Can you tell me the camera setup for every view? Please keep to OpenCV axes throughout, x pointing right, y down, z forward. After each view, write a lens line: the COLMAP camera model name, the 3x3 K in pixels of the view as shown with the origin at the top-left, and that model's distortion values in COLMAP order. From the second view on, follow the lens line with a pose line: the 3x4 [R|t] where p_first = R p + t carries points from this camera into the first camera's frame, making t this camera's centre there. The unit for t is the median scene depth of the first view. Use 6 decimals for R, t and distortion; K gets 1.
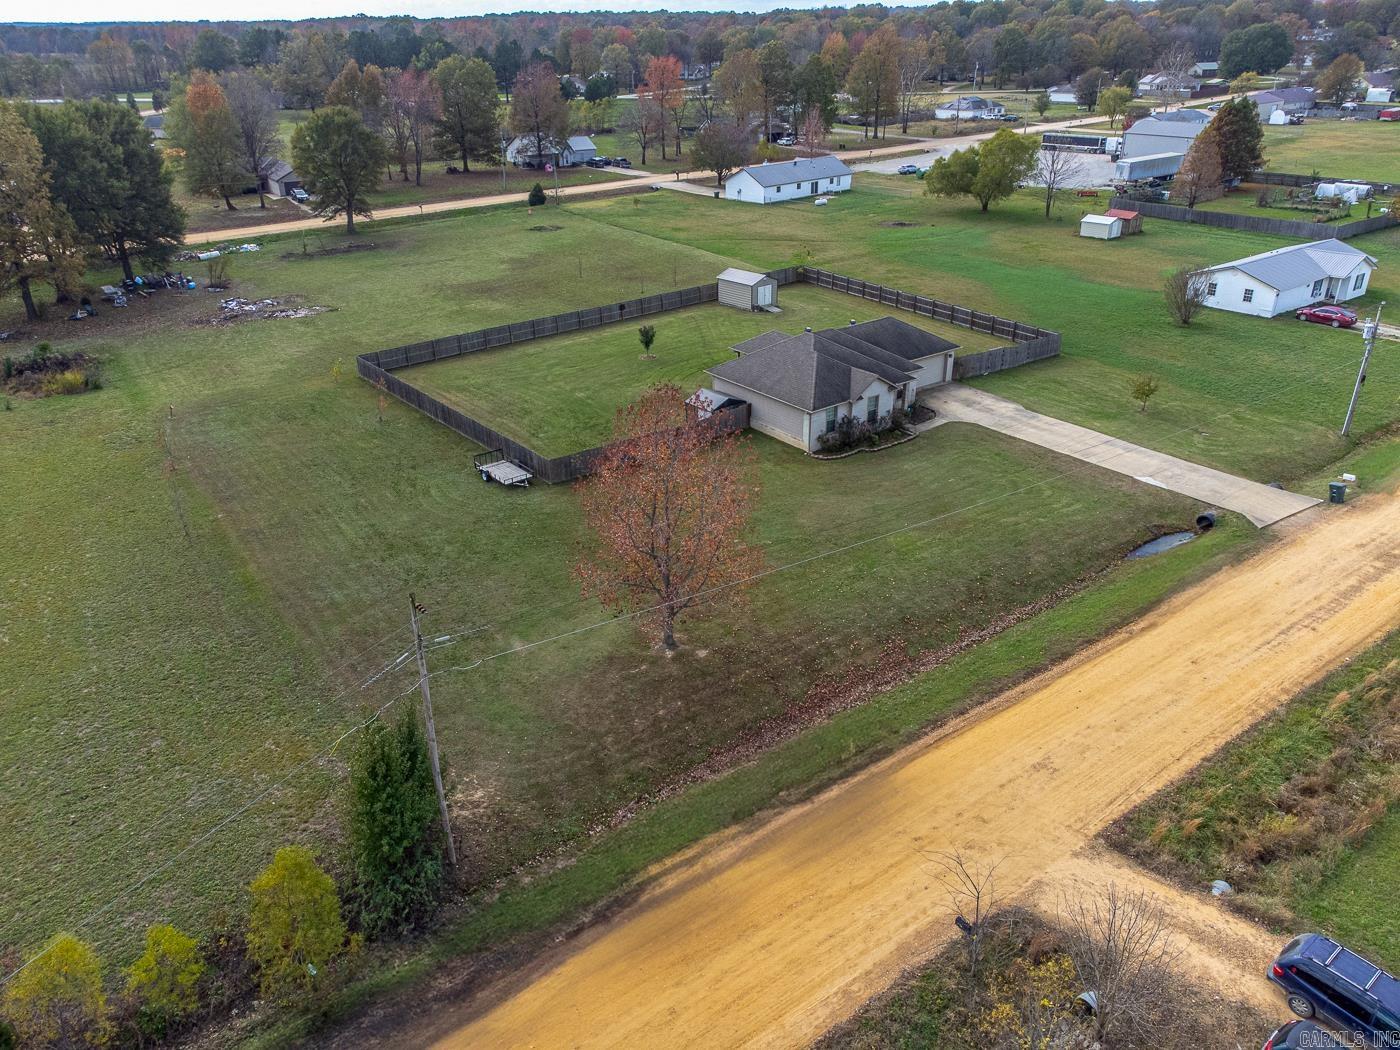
lens RADIAL K [[1041.5, 0, 699.5], [0, 1041.5, 526.6], [0, 0, 1]] dist [0.032092, -0.009513]
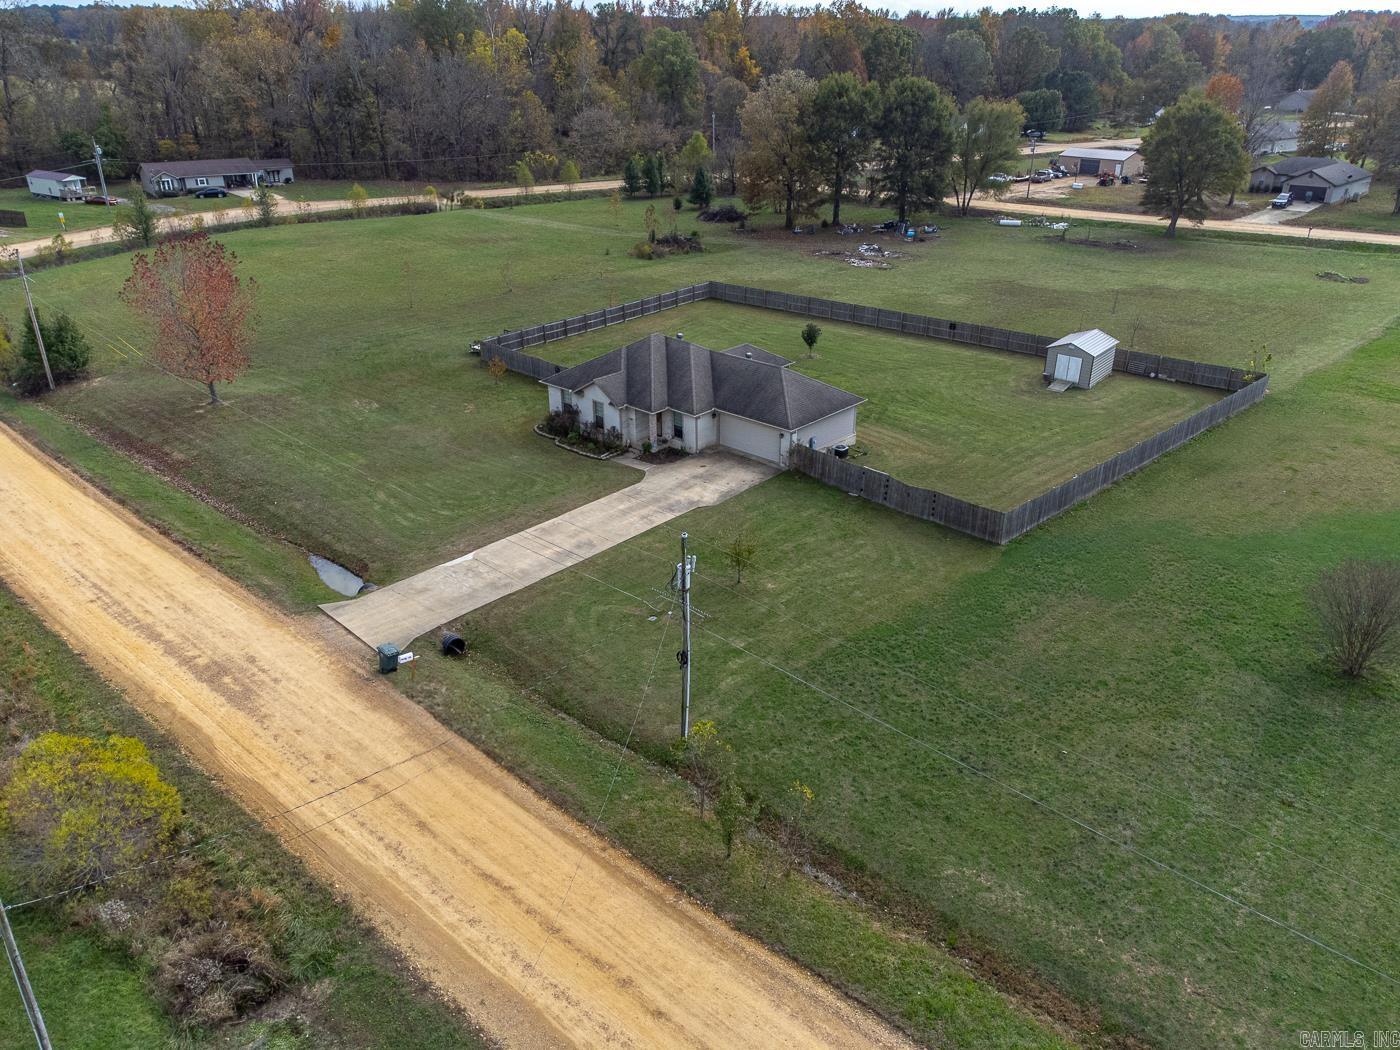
lens RADIAL K [[1041.5, 0, 695.0], [0, 1041.5, 517.8], [0, 0, 1]] dist [0.032092, -0.009513]
pose [[0.182540, 0.426633, -0.885812, 1.049809], [-0.425448, 0.846507, 0.320030, -0.369415], [0.886382, 0.318449, 0.336032, 0.769927]]
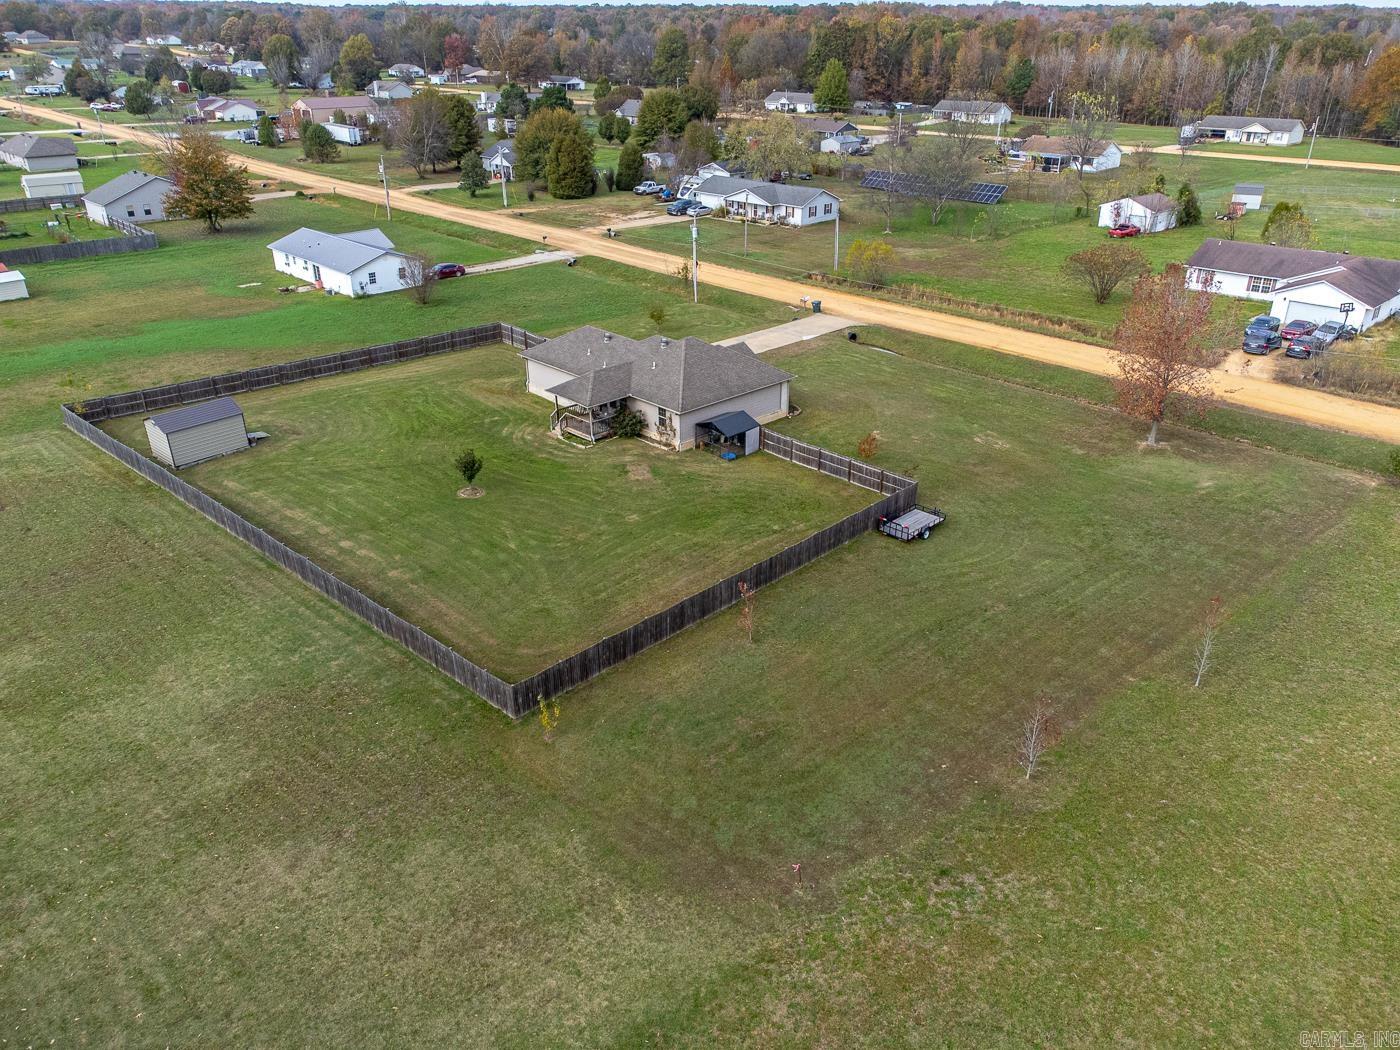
lens RADIAL K [[1041.5, 0, 703.1], [0, 1041.5, 521.5], [0, 0, 1]] dist [0.032092, -0.009513]
pose [[-0.111594, -0.419480, 0.900879, -0.892251], [0.435512, 0.794204, 0.423756, -0.469972], [-0.893239, 0.439632, 0.094060, 0.978246]]
